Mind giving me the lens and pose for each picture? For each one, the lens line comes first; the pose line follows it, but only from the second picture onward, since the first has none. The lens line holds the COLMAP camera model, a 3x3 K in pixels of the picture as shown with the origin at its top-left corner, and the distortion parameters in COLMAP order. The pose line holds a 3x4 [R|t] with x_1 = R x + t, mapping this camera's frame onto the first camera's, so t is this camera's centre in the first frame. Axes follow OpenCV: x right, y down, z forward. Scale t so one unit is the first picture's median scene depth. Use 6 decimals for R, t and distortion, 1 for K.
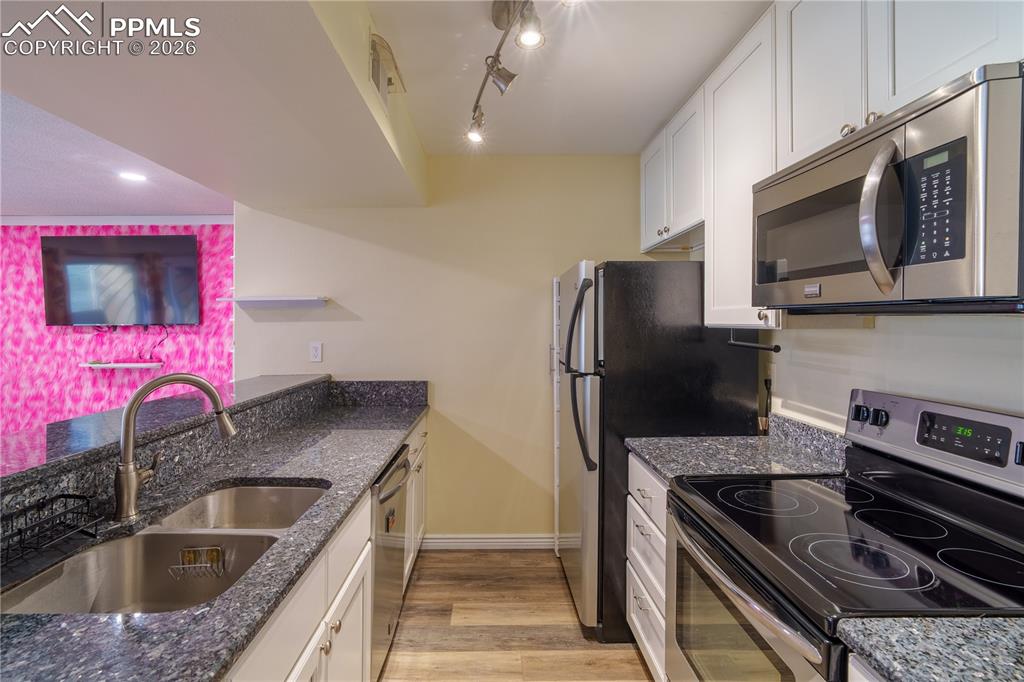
lens RADIAL K [[493.7, 0, 486.0], [0, 493.7, 324.8], [0, 0, 1]] dist [0.003467, 0.003637]
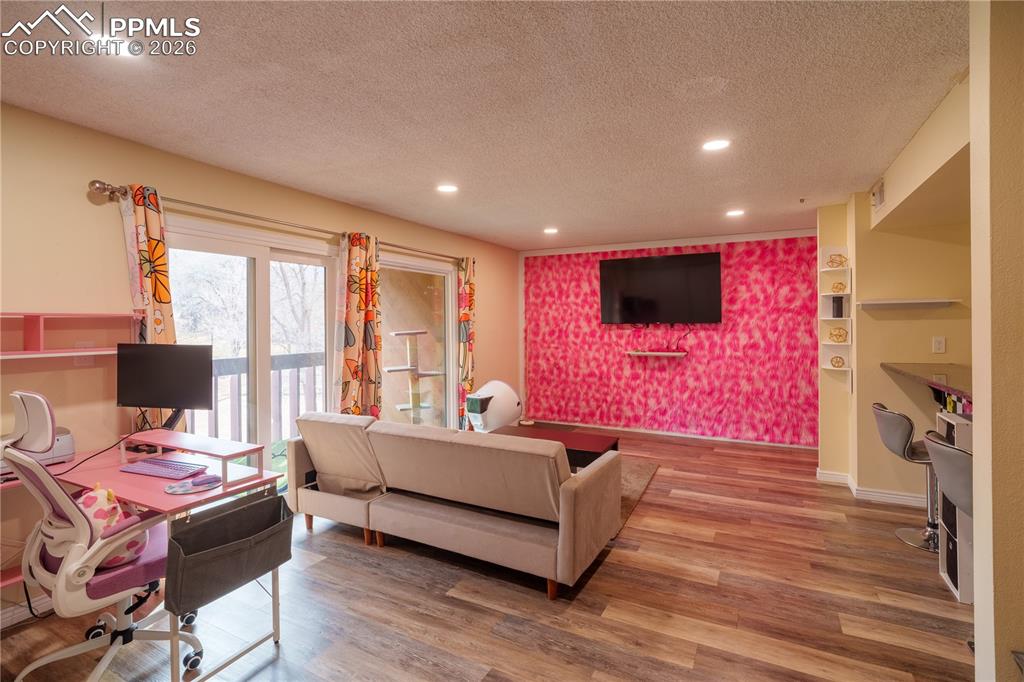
lens RADIAL K [[493.7, 0, 511.5], [0, 493.7, 316.5], [0, 0, 1]] dist [0.003467, 0.003637]
pose [[0.896523, -0.006185, -0.442954, -0.488307], [-0.000470, 0.999889, -0.014914, 0.002466], [0.442997, 0.013579, 0.896420, -0.354756]]
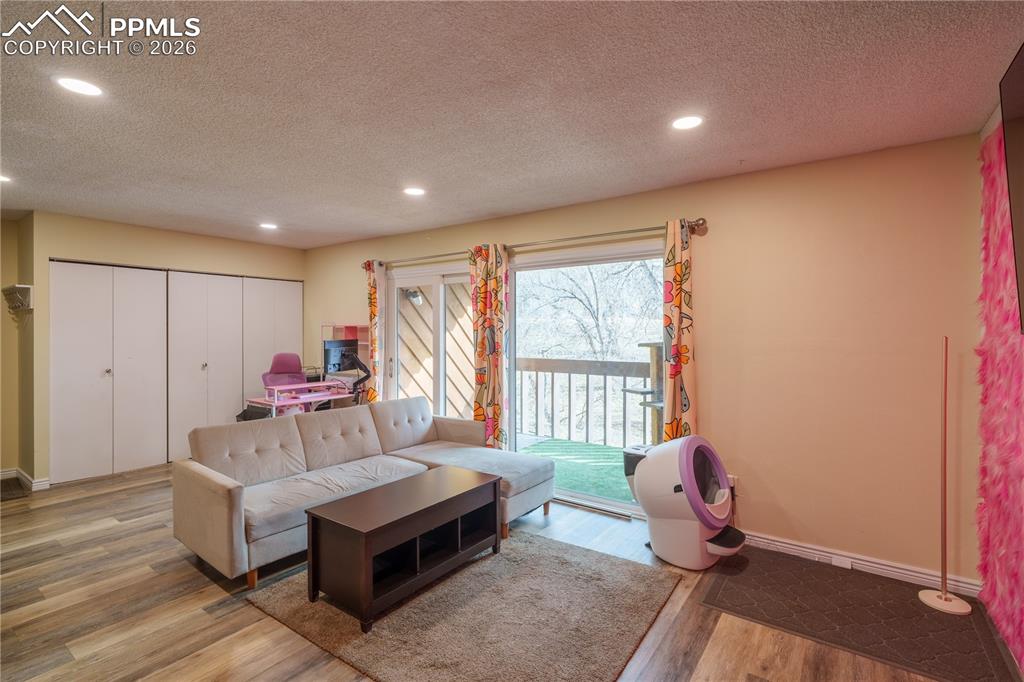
lens RADIAL K [[493.7, 0, 520.2], [0, 493.7, 338.9], [0, 0, 1]] dist [0.003467, 0.003637]
pose [[-0.583622, 0.014130, -0.811902, -0.397945], [-0.004254, 0.999782, 0.020457, -0.001551], [0.812014, 0.015393, -0.583435, 0.929042]]
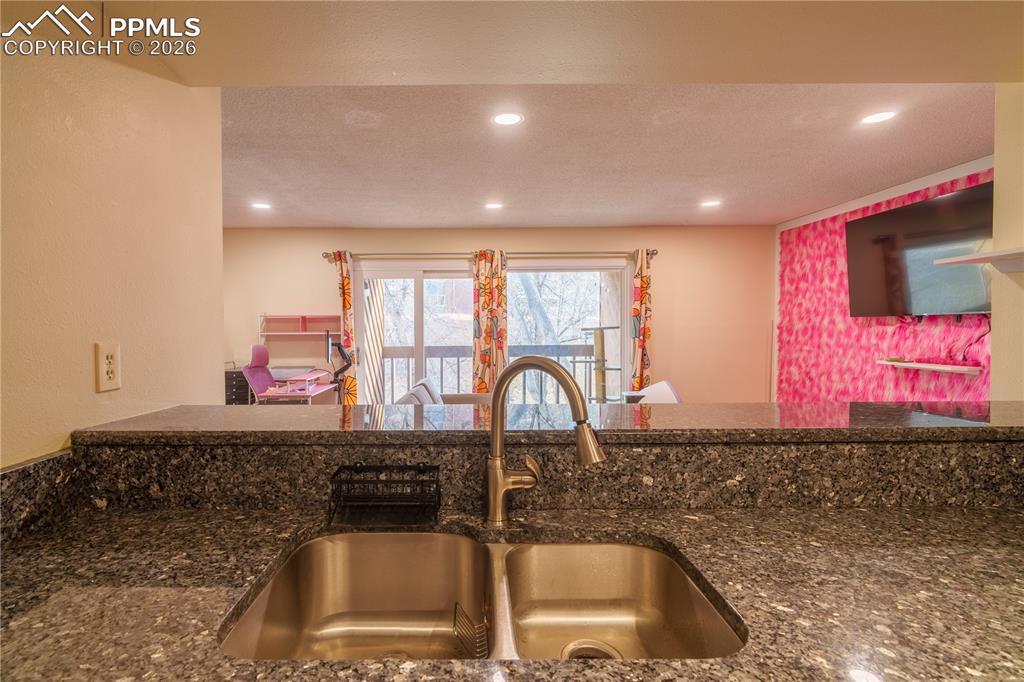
lens RADIAL K [[493.7, 0, 477.1], [0, 493.7, 330.4], [0, 0, 1]] dist [0.003467, 0.003637]
pose [[0.022100, 0.010285, -0.999703, 0.031859], [0.001482, 0.999946, 0.010321, 0.016020], [0.999755, -0.001710, 0.022083, 0.271451]]
